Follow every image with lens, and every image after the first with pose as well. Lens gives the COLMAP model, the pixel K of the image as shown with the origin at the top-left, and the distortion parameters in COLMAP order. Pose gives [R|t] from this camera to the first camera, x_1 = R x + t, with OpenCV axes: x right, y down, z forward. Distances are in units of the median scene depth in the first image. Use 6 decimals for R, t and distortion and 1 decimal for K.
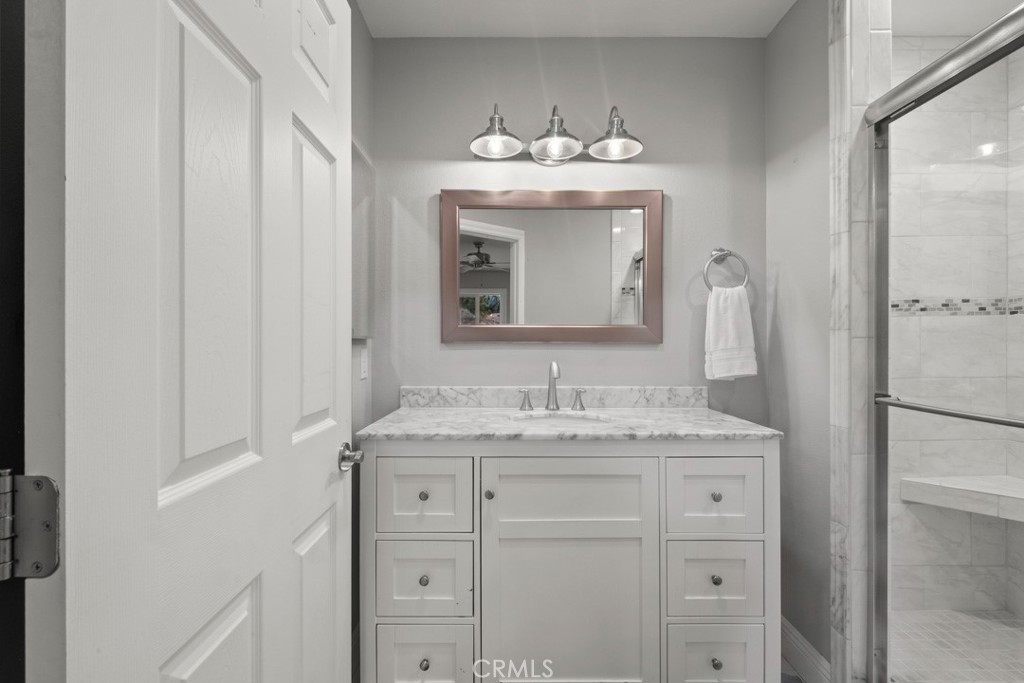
lens RADIAL K [[452.0, 0, 508.6], [0, 452.0, 344.7], [0, 0, 1]] dist [-0.000331, -0.002786]
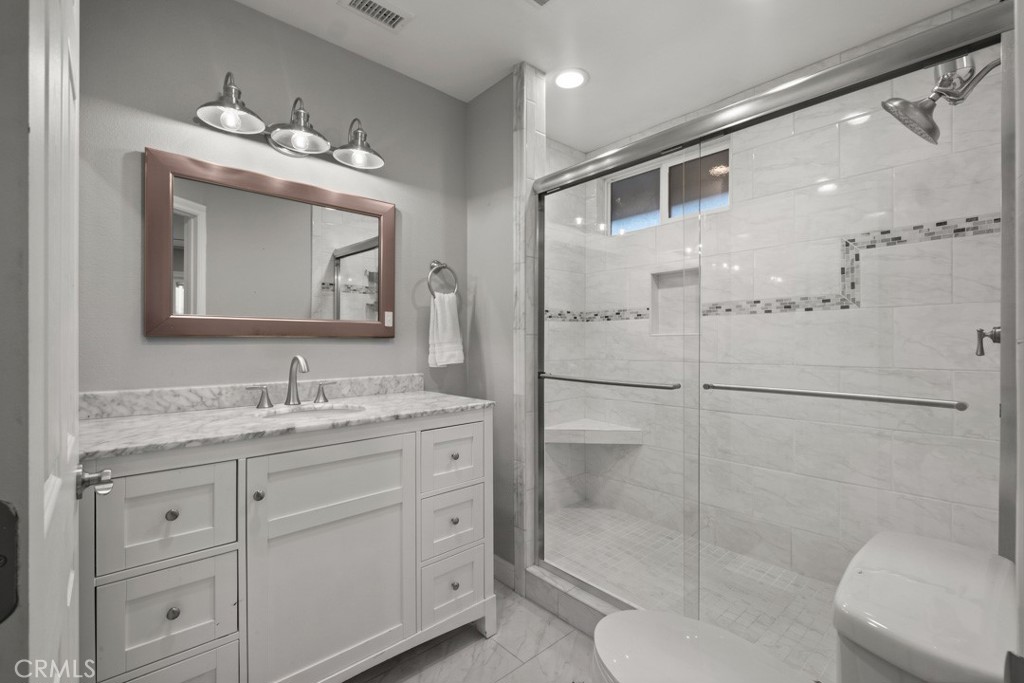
lens RADIAL K [[452.0, 0, 516.2], [0, 452.0, 340.4], [0, 0, 1]] dist [-0.000331, -0.002786]
pose [[0.731541, 0.001436, 0.681796, -0.231135], [-0.001789, 0.999998, -0.000187, 0.003028], [-0.681795, -0.001083, 0.731542, -0.052246]]
